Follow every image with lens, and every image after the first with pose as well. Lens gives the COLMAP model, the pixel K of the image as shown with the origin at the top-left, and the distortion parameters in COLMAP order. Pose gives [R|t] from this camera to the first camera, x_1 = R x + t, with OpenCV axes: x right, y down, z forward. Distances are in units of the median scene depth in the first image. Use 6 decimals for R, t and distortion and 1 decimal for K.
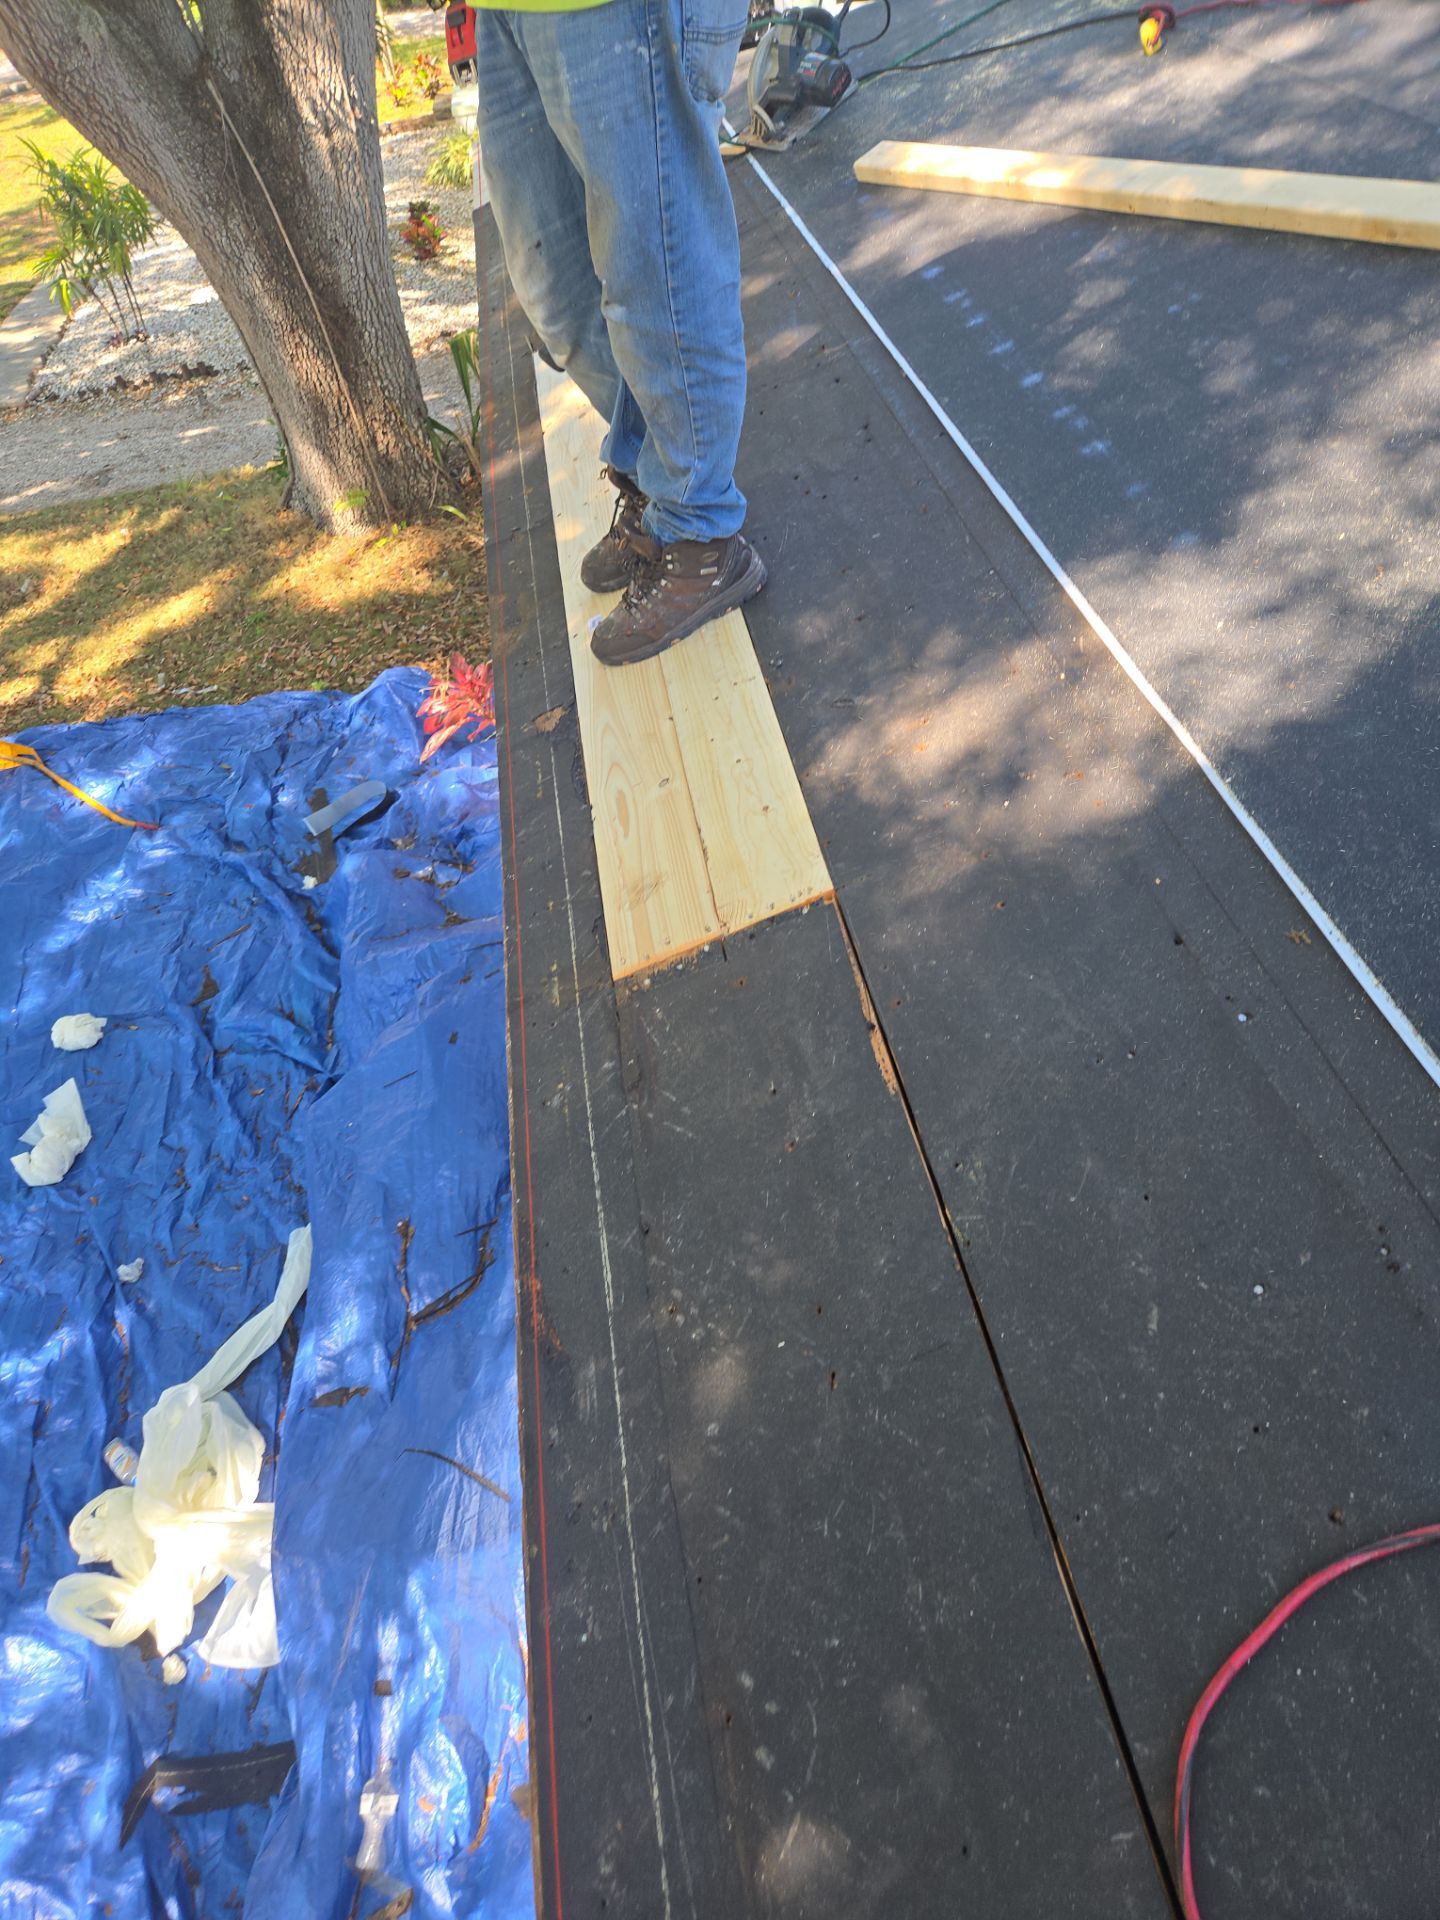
lens RADIAL K [[1235.2, 0, 746.3], [0, 1235.2, 992.0], [0, 0, 1]] dist [0.055519, -0.050979]
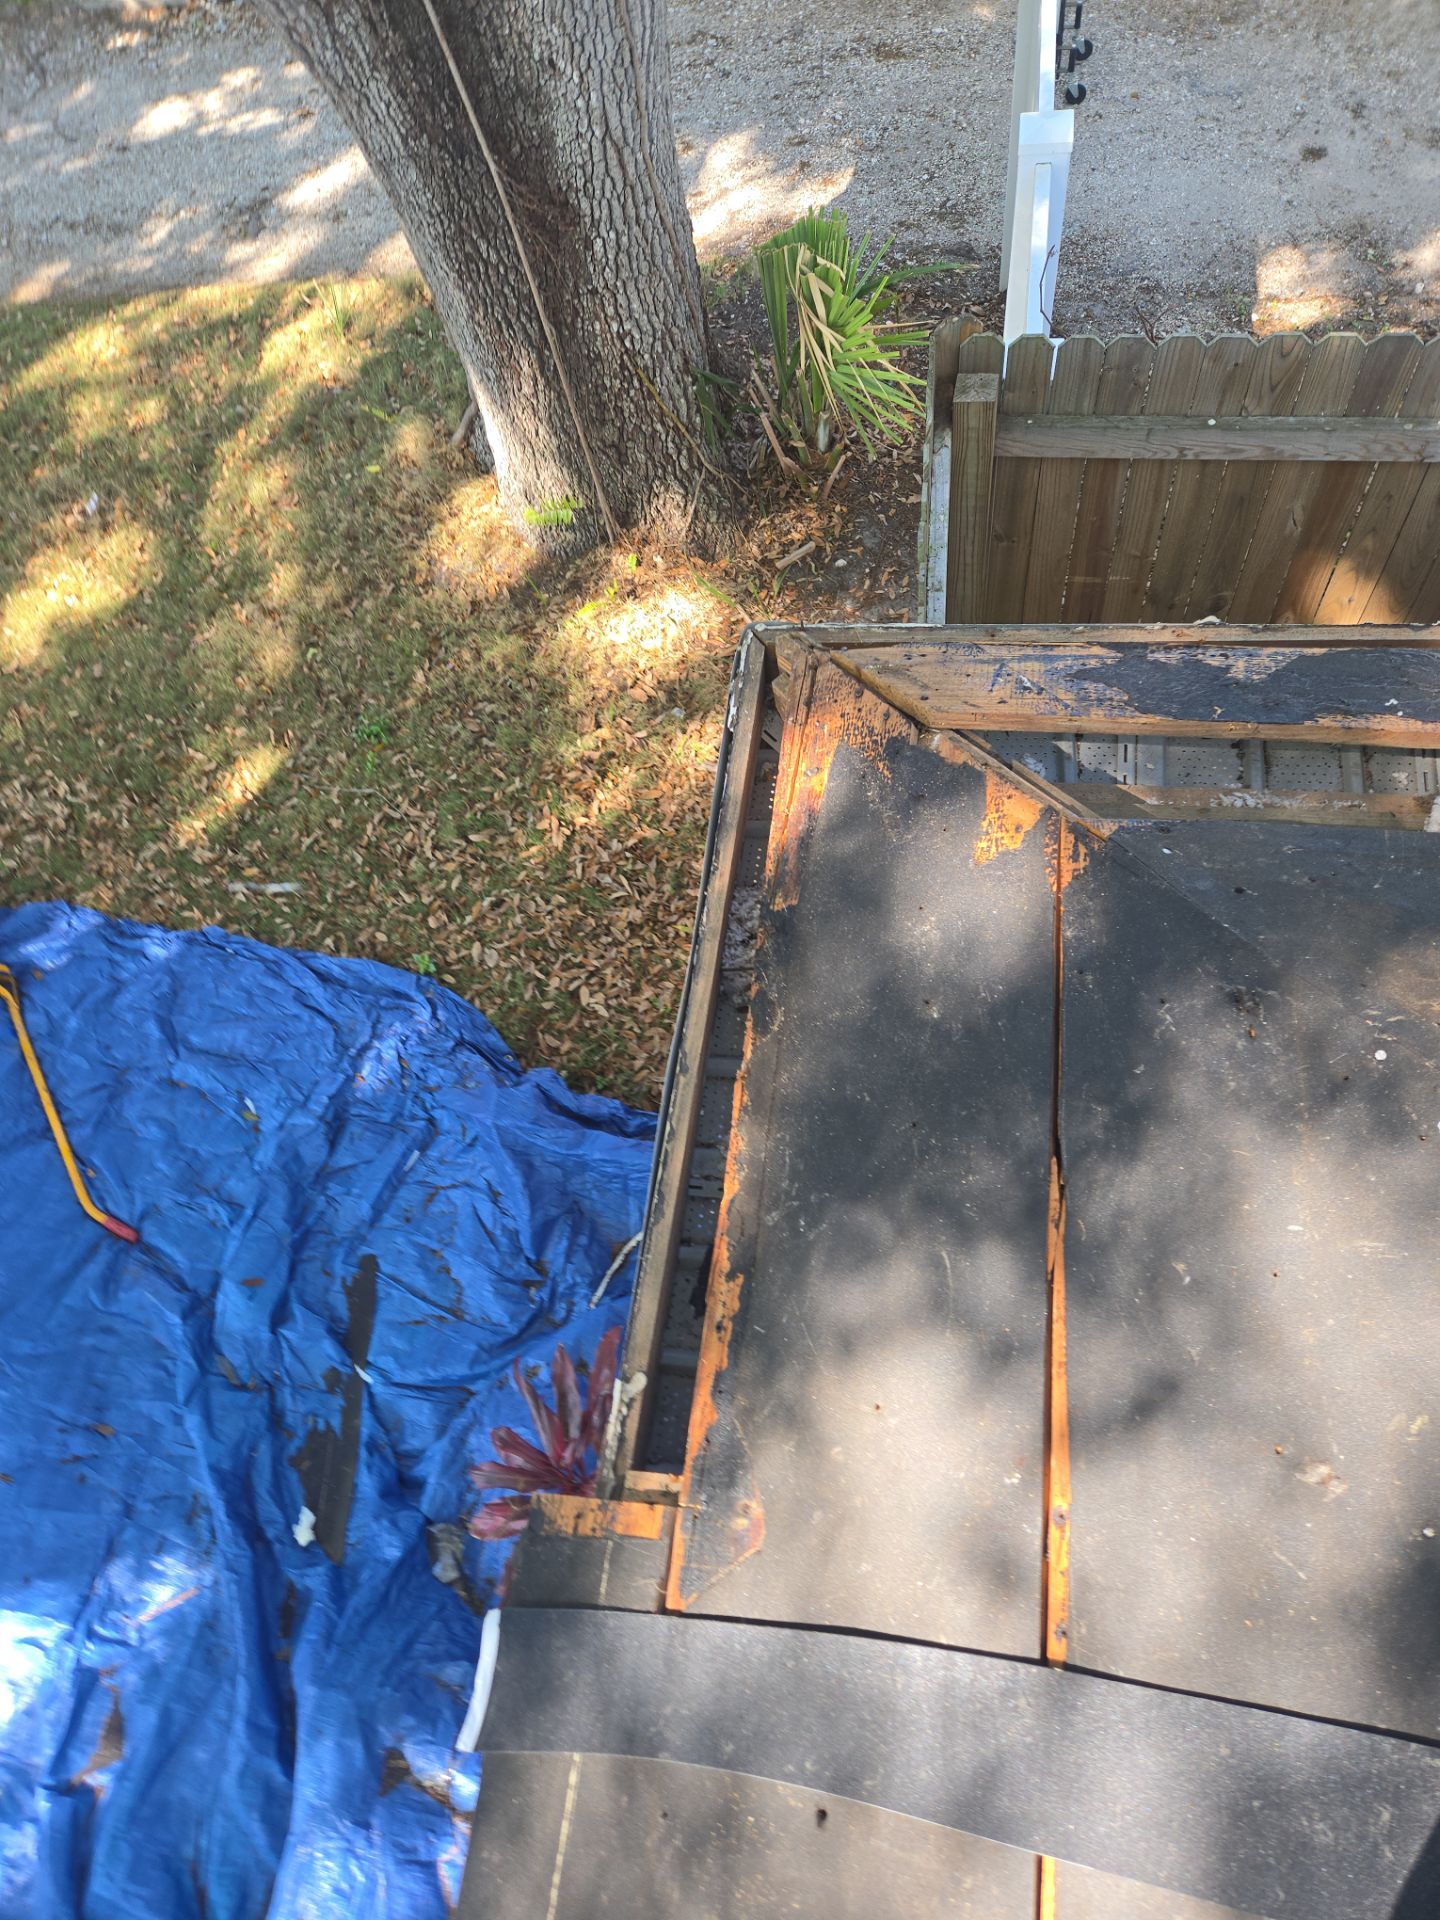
lens RADIAL K [[1254.8, 0, 717.7], [0, 1254.8, 981.4], [0, 0, 1]] dist [0.056681, -0.052432]
pose [[0.951668, 0.248942, -0.179879, -0.115484], [-0.169123, 0.913644, 0.369666, -0.582571], [0.256371, -0.321378, 0.911587, 0.574599]]
